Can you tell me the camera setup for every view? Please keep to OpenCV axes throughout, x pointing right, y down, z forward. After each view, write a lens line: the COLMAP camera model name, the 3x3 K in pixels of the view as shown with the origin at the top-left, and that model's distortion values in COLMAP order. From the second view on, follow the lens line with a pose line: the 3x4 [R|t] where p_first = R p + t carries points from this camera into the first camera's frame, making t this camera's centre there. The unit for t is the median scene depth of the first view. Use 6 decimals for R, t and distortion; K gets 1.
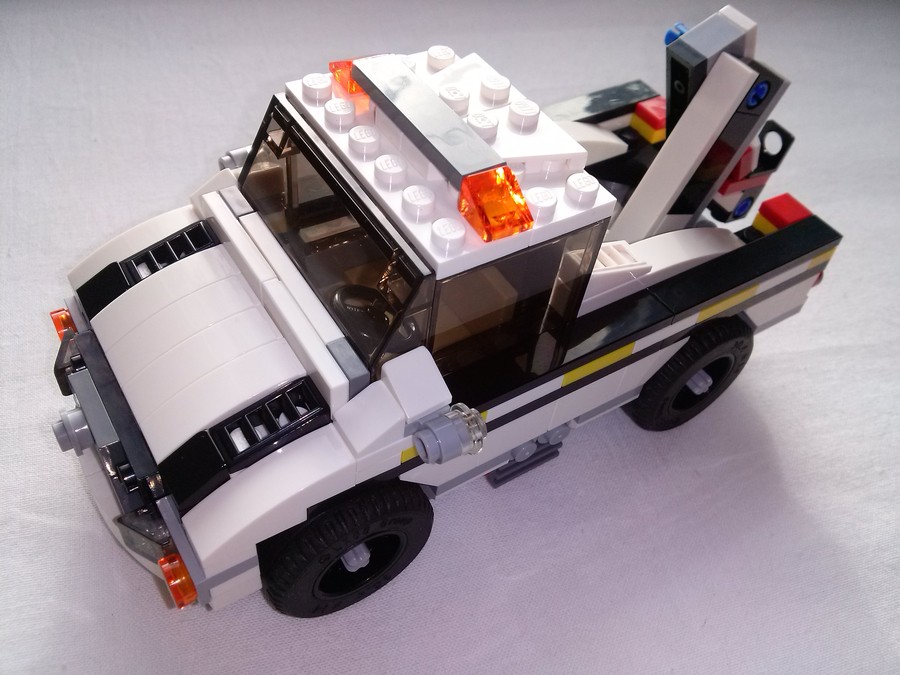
lens RADIAL K [[835.0, 0, 450.0], [0, 835.0, 337.5], [0, 0, 1]] dist [0.014581, -0.207972]
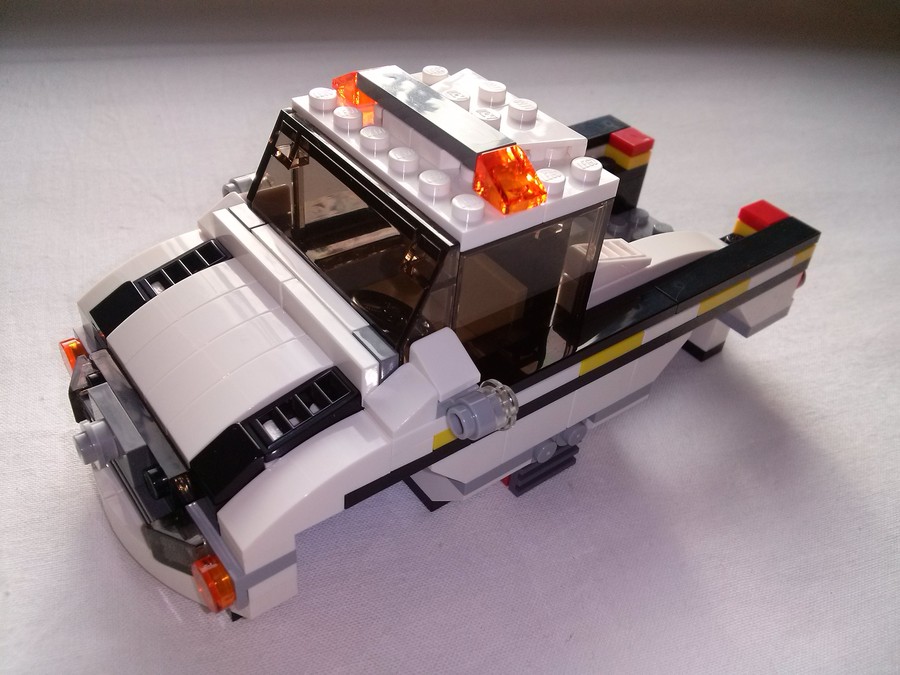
lens RADIAL K [[835.0, 0, 450.0], [0, 835.0, 337.5], [0, 0, 1]] dist [0.014581, -0.207972]
pose [[0.995820, -0.072492, 0.055569, -0.079371], [0.079436, 0.987642, -0.135108, 0.145451], [-0.045088, 0.138957, 0.989271, -0.000934]]
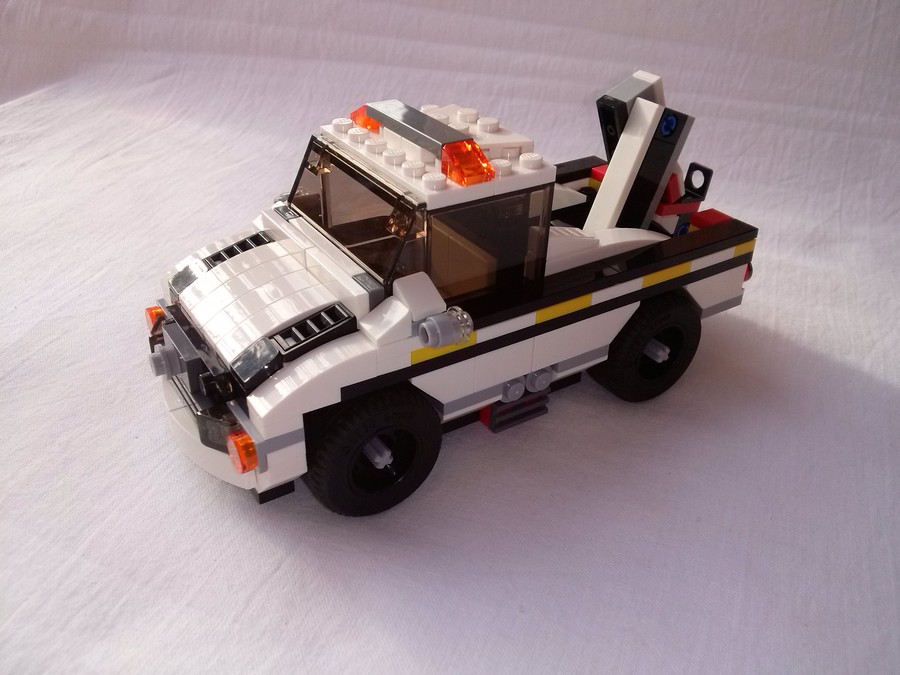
lens RADIAL K [[826.7, 0, 450.0], [0, 826.7, 337.5], [0, 0, 1]] dist [0.010218, -0.183184]
pose [[0.996553, -0.073488, -0.038500, 0.050501], [0.059502, 0.956507, -0.285576, 0.453017], [0.057812, 0.282300, 0.957582, -0.232921]]
